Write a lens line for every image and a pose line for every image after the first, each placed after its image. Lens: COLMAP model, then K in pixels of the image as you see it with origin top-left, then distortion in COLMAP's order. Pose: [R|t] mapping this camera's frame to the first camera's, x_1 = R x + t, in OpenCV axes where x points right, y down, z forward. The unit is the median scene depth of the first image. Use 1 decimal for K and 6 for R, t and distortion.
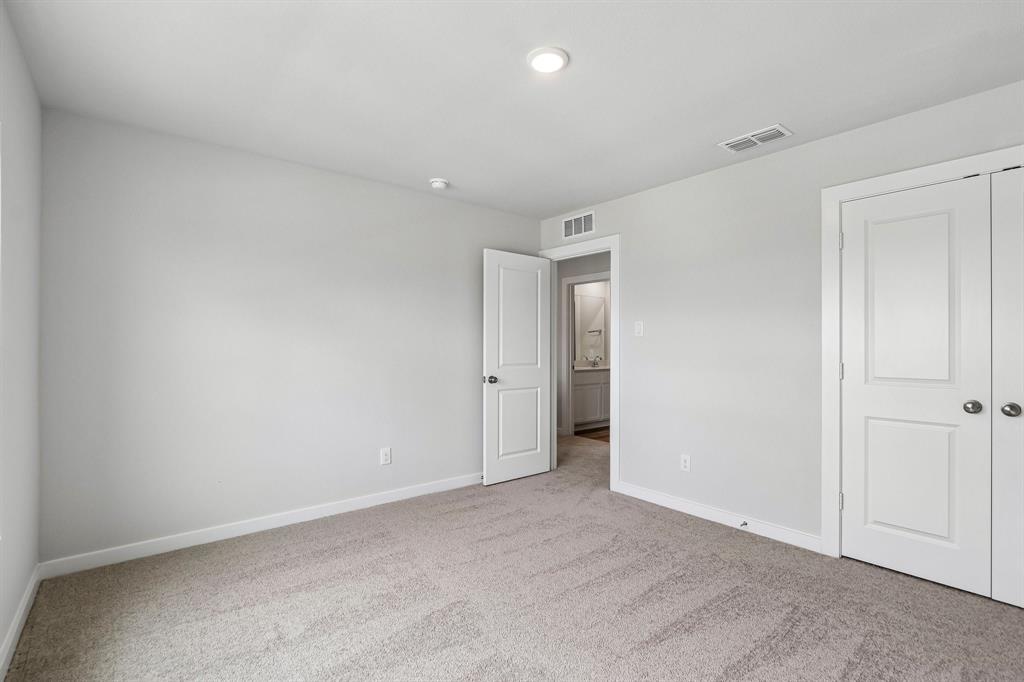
lens RADIAL K [[474.4, 0, 515.1], [0, 474.4, 348.4], [0, 0, 1]] dist [-0.001766, 0.000236]
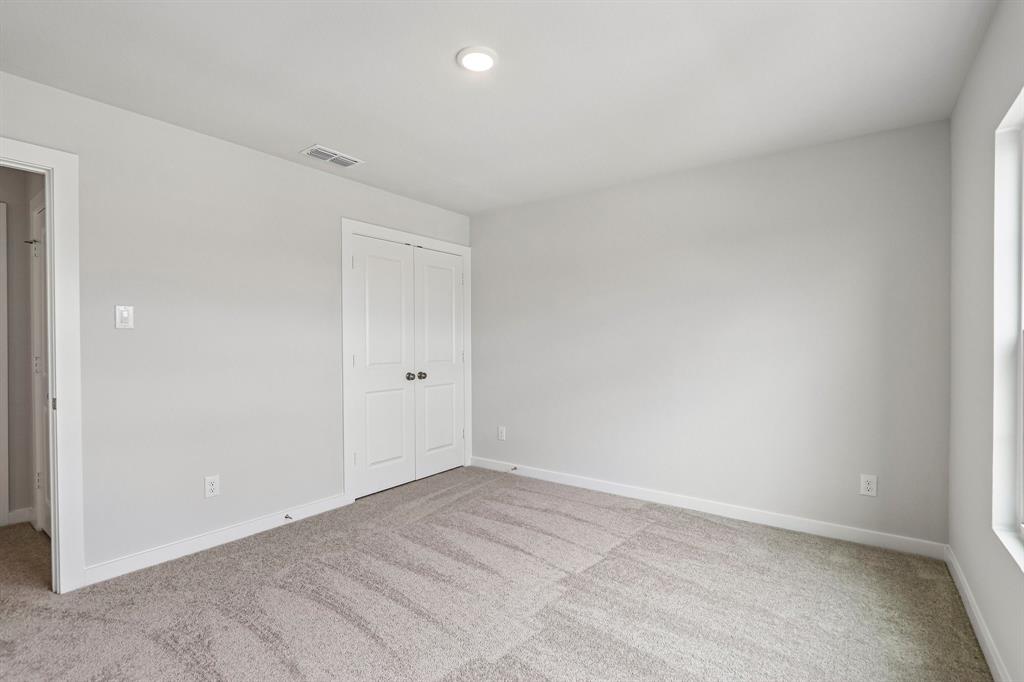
lens RADIAL K [[474.4, 0, 522.1], [0, 474.4, 338.8], [0, 0, 1]] dist [-0.001766, 0.000236]
pose [[-0.249851, 0.003161, 0.968279, -0.505101], [0.006298, 0.999979, -0.001639, -0.004977], [-0.968264, 0.005688, -0.249866, 0.621115]]
